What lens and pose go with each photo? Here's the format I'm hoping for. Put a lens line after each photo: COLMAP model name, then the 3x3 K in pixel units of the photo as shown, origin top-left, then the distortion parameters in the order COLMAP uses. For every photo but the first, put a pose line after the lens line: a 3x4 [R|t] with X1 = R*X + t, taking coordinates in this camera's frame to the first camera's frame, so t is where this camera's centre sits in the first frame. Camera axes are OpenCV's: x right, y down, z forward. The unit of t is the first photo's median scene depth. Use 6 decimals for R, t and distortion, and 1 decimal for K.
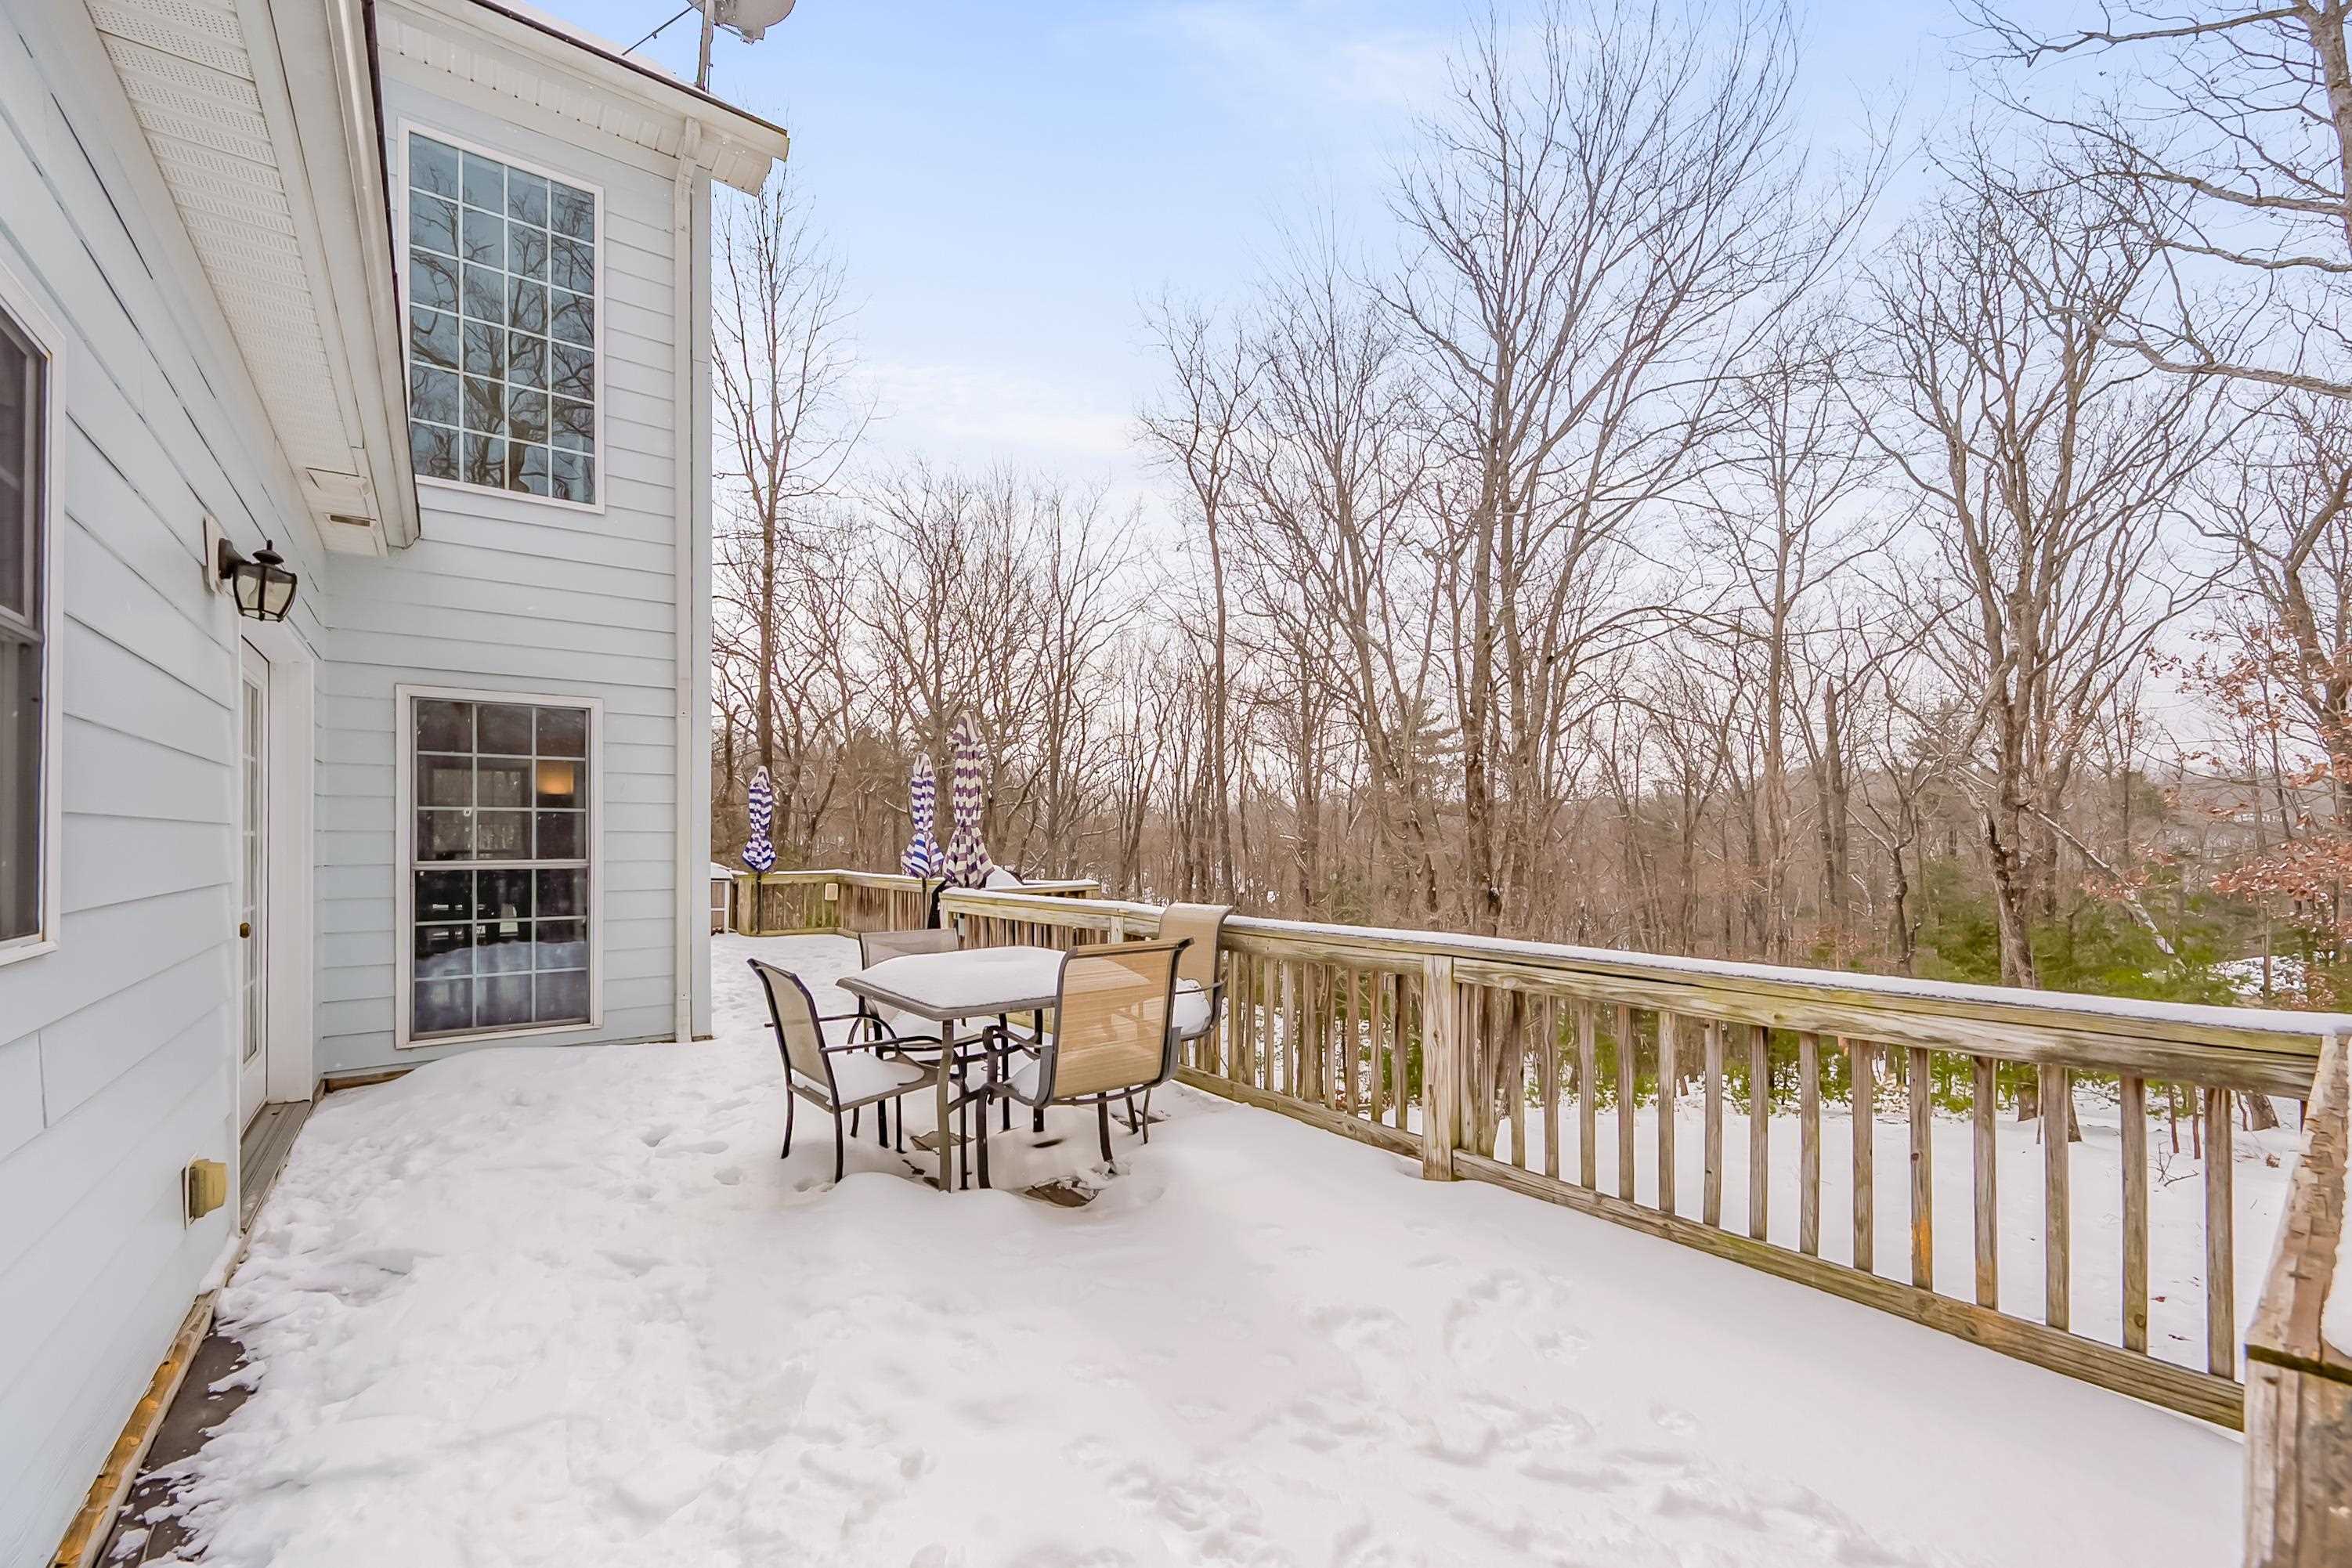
lens RADIAL K [[945.8, 0, 1166.9], [0, 945.8, 836.5], [0, 0, 1]] dist [0.002184, 0.000346]
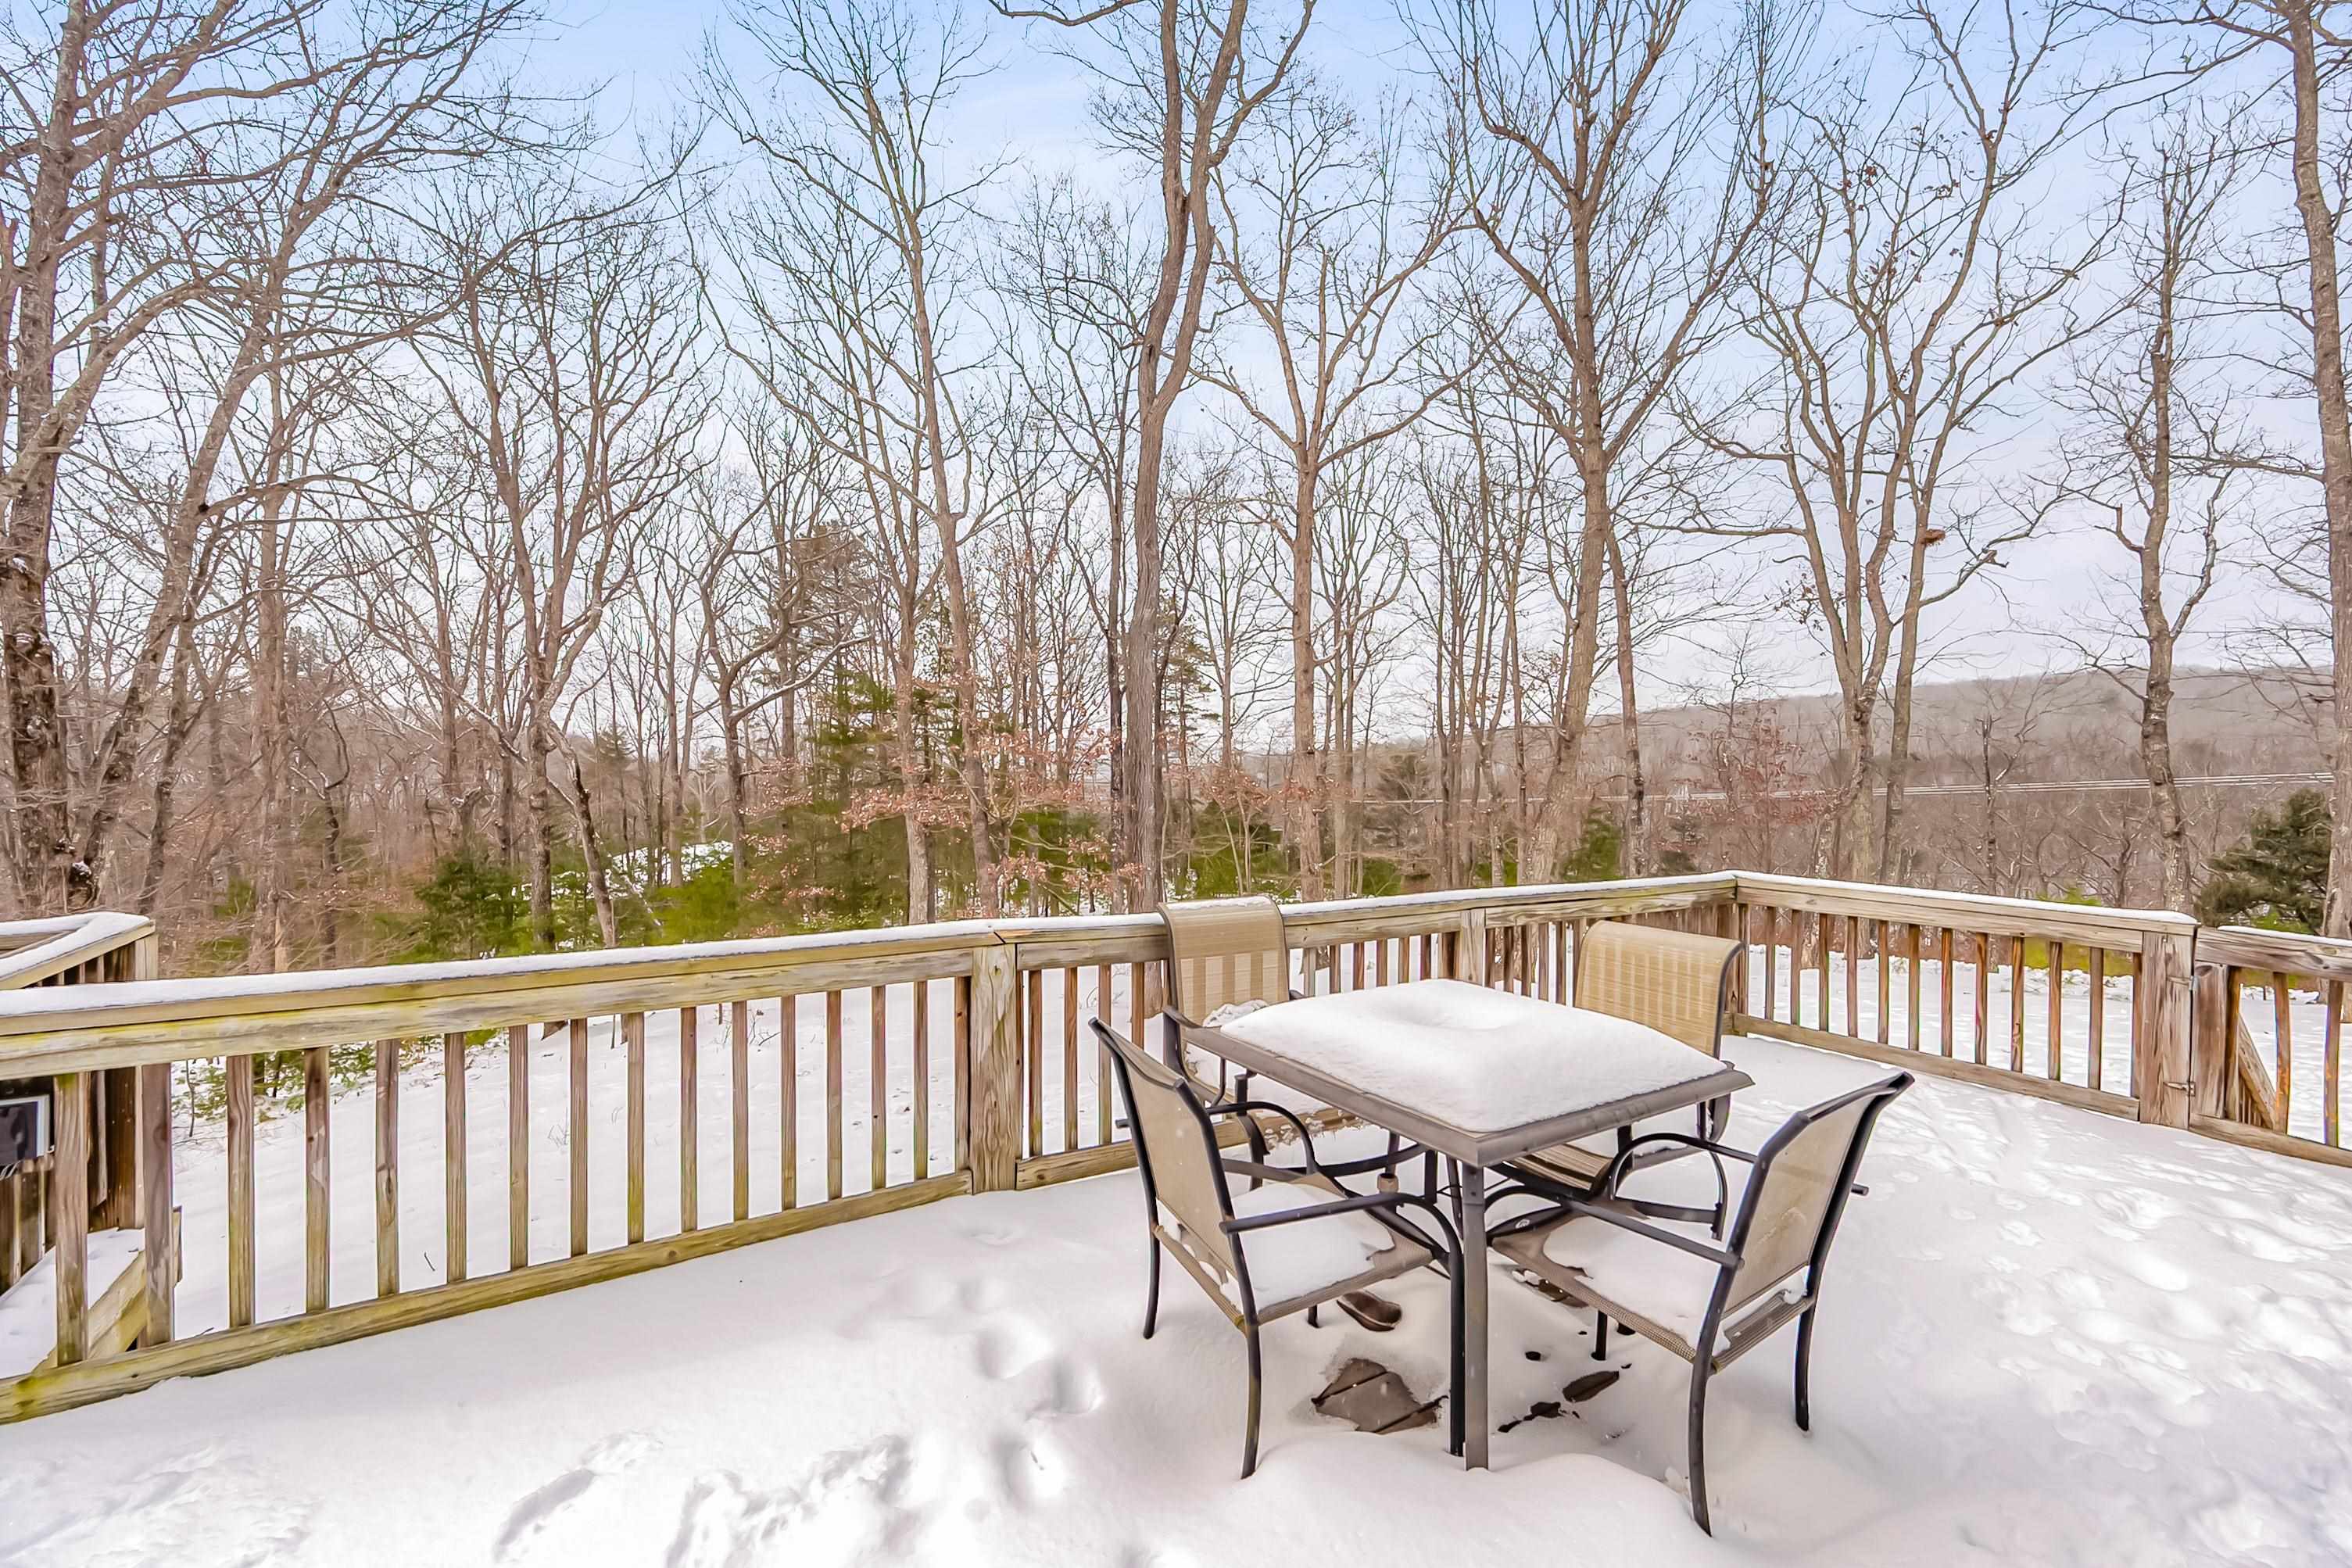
lens RADIAL K [[945.8, 0, 1179.1], [0, 945.8, 793.7], [0, 0, 1]] dist [0.002184, 0.000346]
pose [[0.094341, -0.006525, 0.995519, -0.147987], [-0.014575, 0.999862, 0.007935, -0.003339], [-0.995433, -0.015259, 0.094233, 0.203043]]
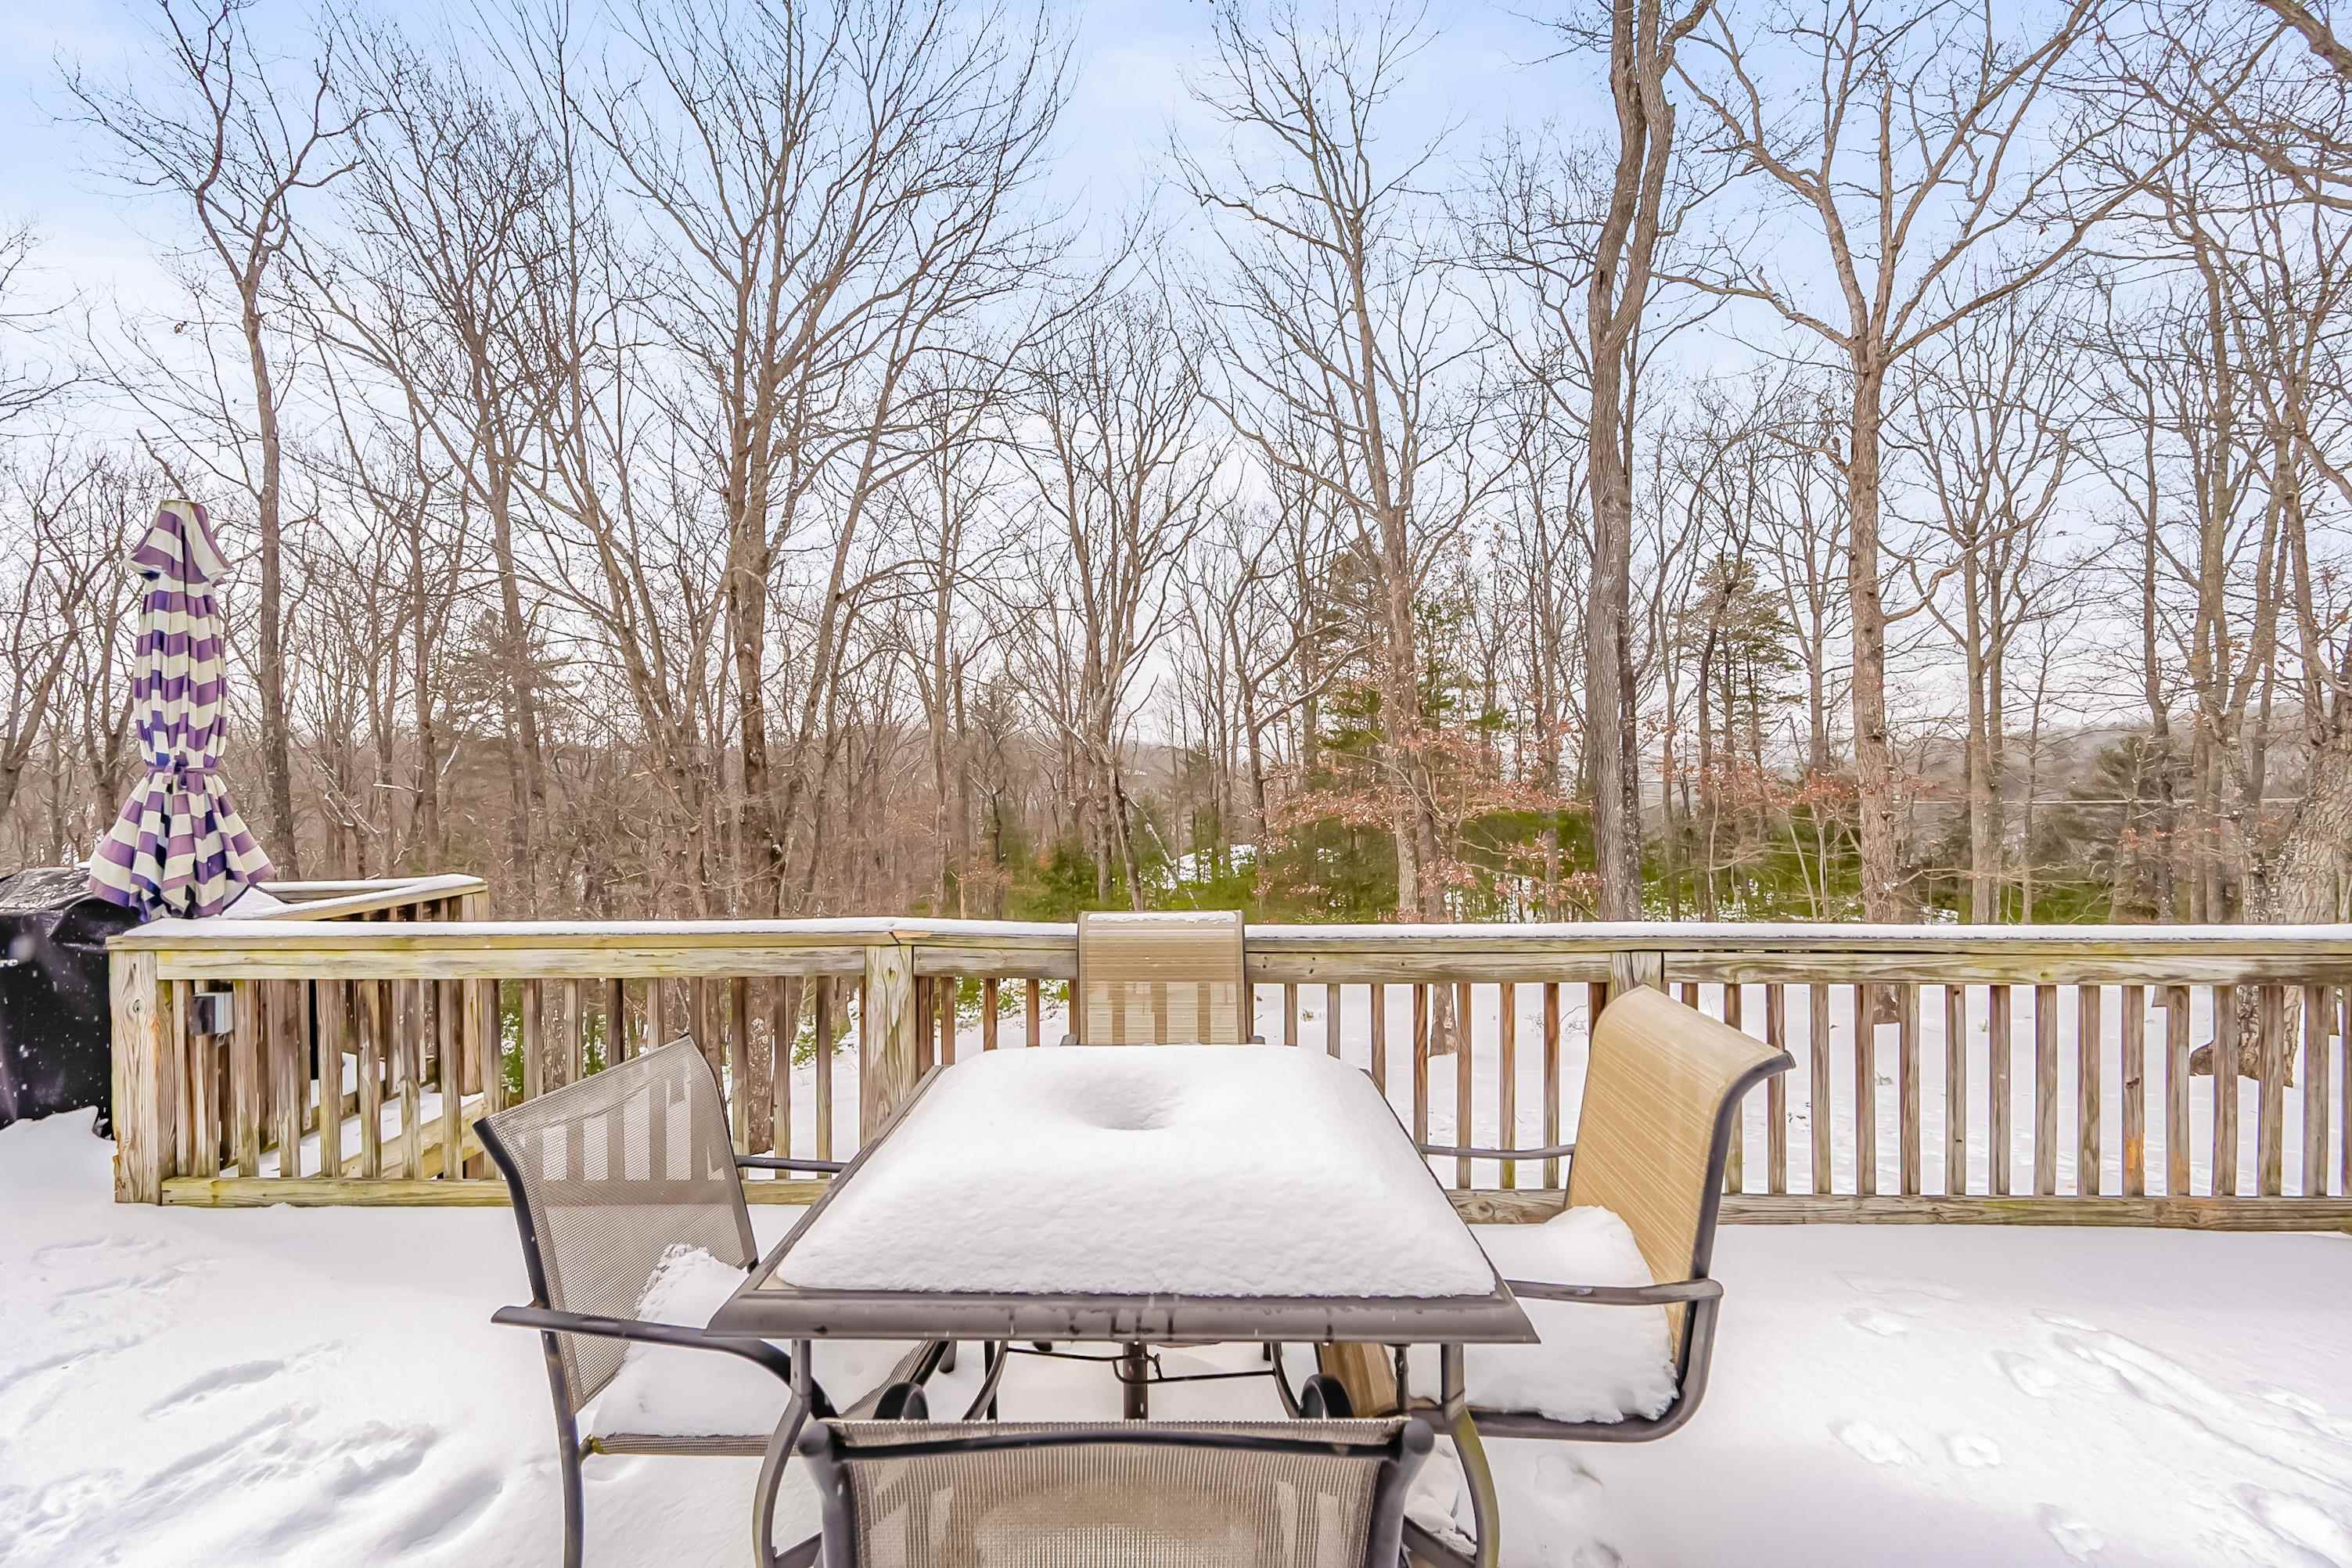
lens RADIAL K [[945.8, 0, 1170.8], [0, 945.8, 780.0], [0, 0, 1]] dist [0.002184, 0.000346]
pose [[0.625333, 0.004746, 0.780344, -0.089481], [-0.000839, 0.999985, -0.005410, -0.001711], [-0.780358, 0.002728, 0.625327, 0.129912]]
